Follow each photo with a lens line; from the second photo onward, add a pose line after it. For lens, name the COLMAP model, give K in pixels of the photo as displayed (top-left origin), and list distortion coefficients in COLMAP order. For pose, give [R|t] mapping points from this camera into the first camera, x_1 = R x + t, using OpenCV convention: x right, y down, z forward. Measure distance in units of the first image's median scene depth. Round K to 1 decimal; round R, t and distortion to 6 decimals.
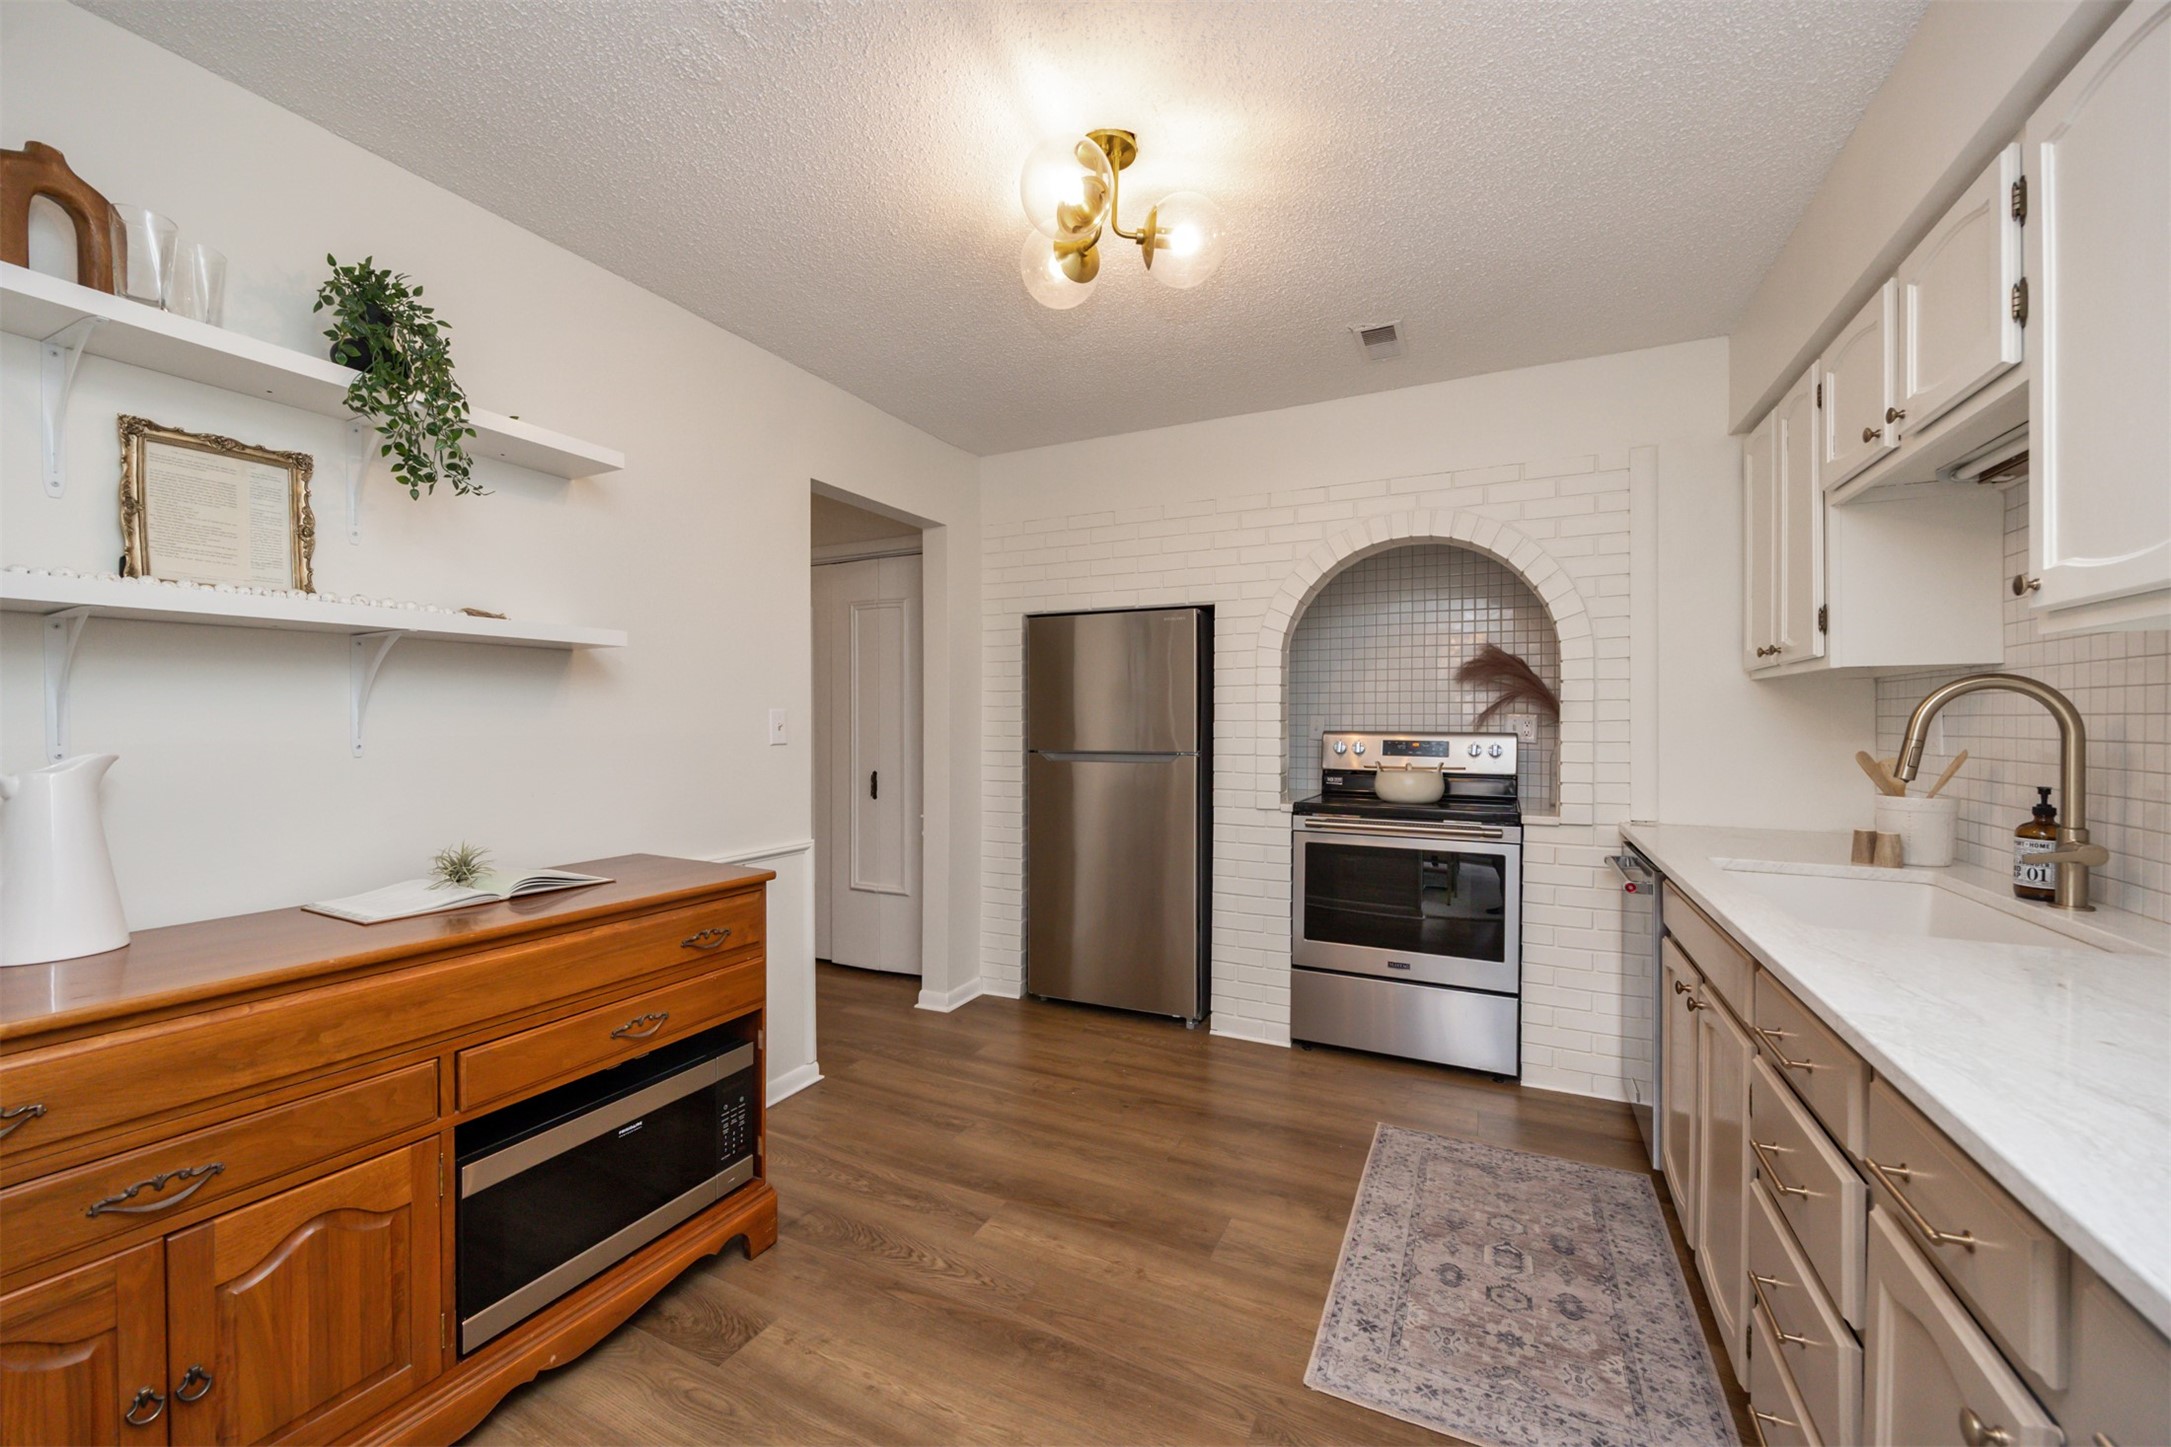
lens RADIAL K [[839.2, 0, 1099.6], [0, 839.2, 738.2], [0, 0, 1]] dist [-0.007599, 0.000276]
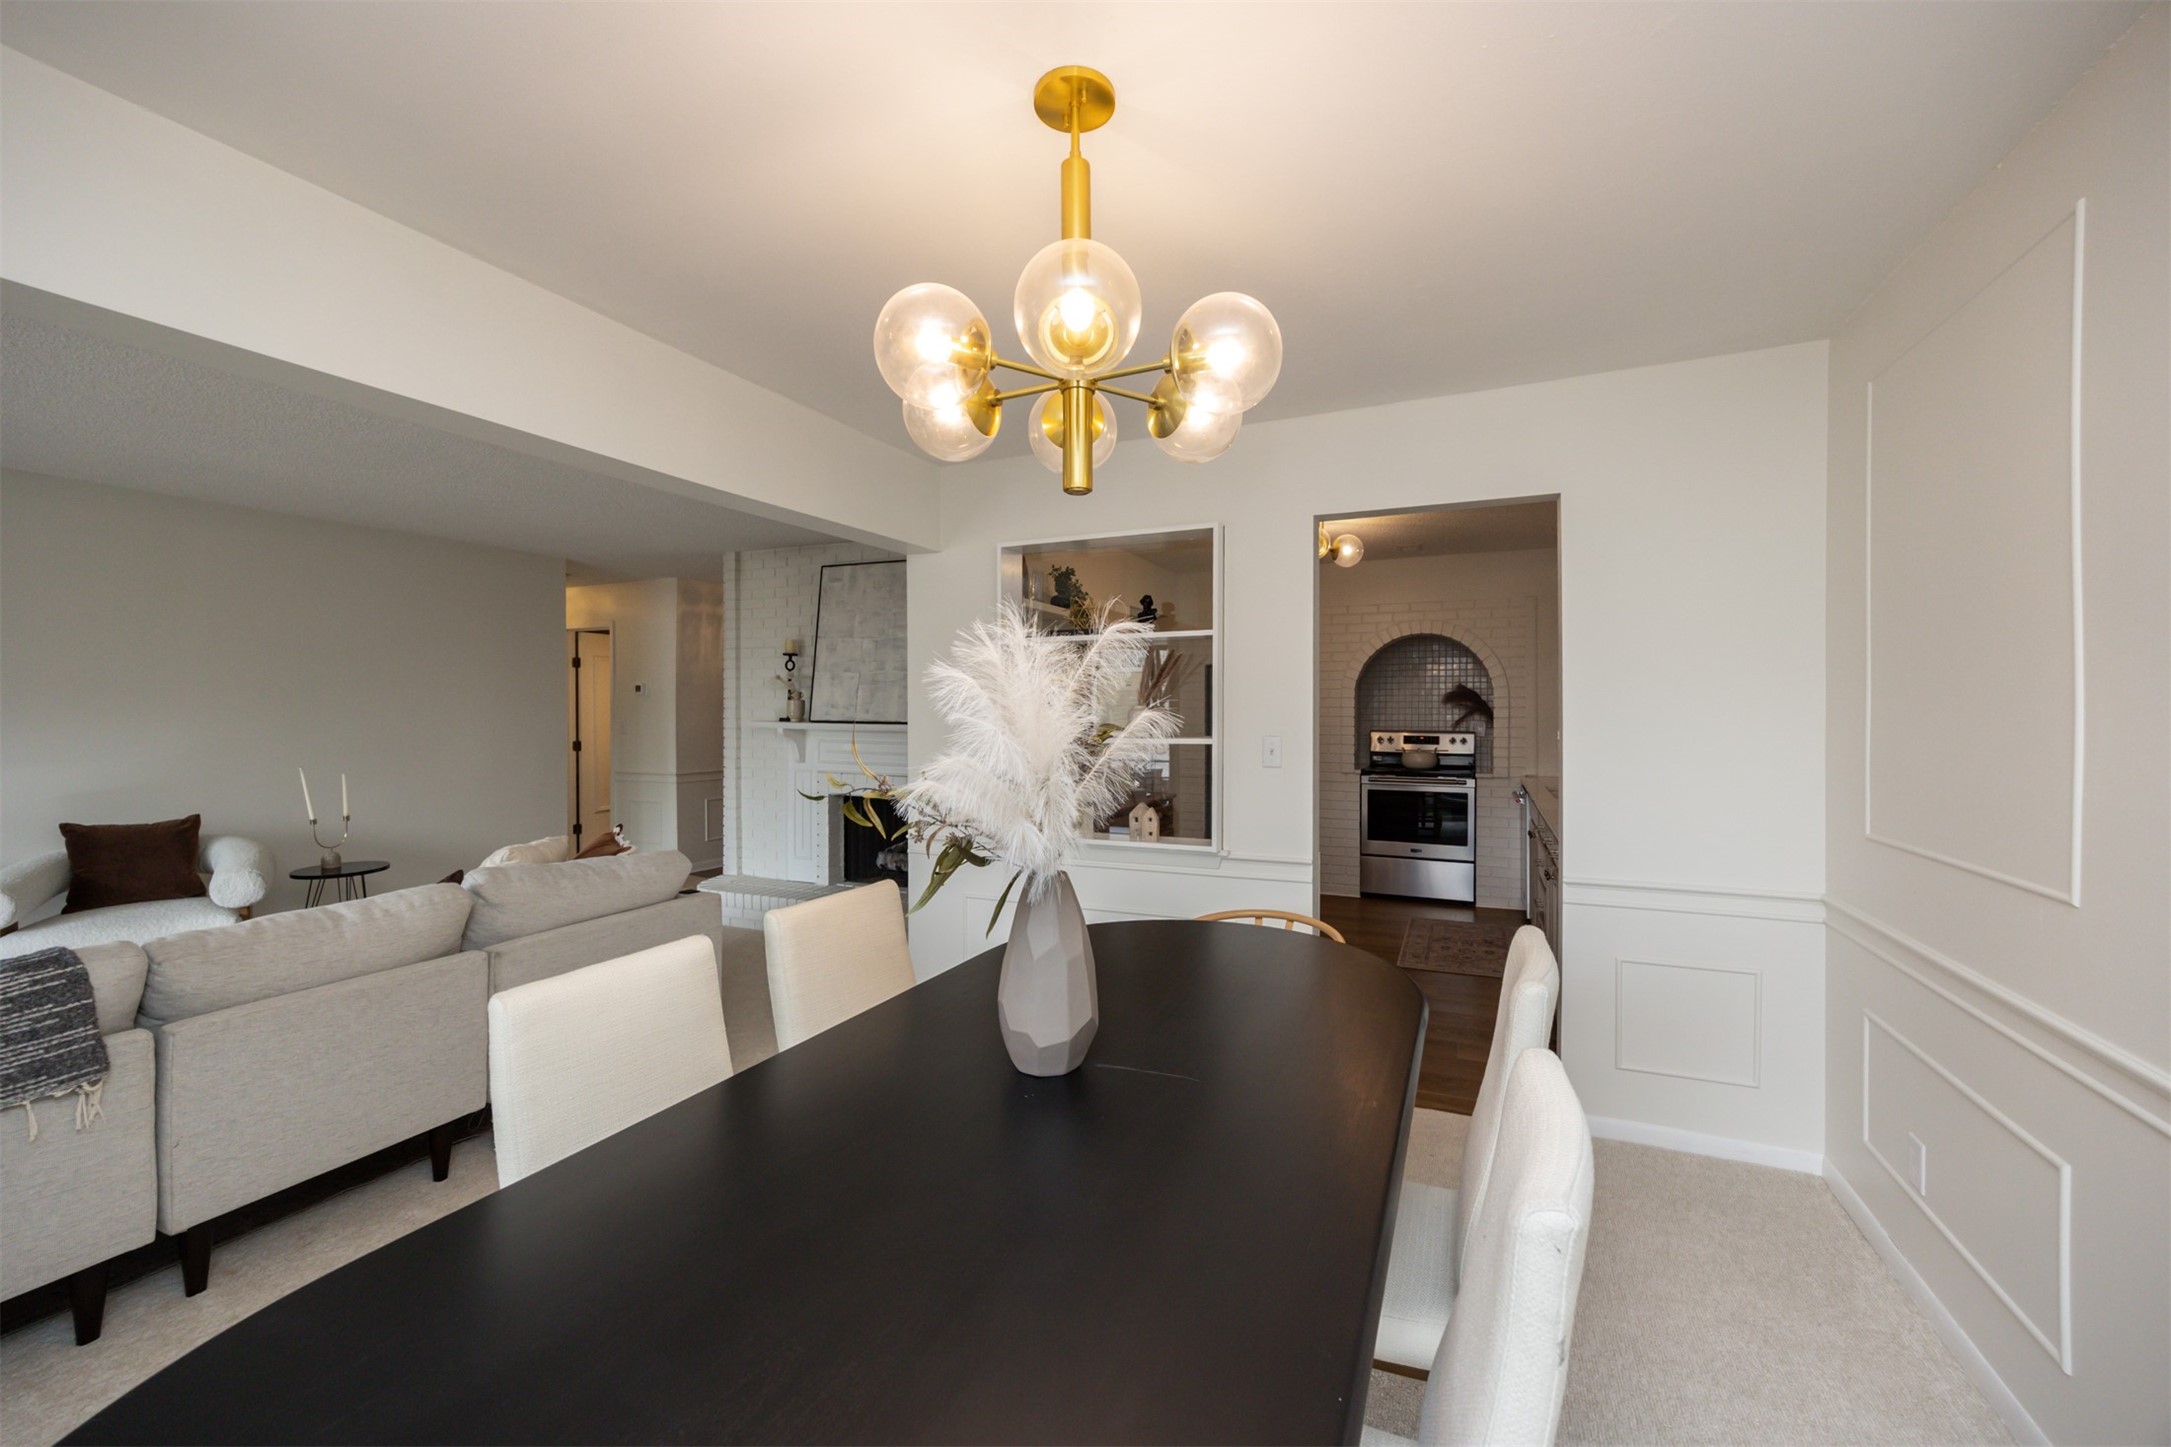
lens RADIAL K [[839.2, 0, 1167.9], [0, 839.2, 722.2], [0, 0, 1]] dist [-0.007599, 0.000276]
pose [[0.995391, -0.005951, 0.095720, -0.514191], [0.006122, 0.999980, -0.001493, -0.039389], [-0.095709, 0.002072, 0.995407, -1.131364]]
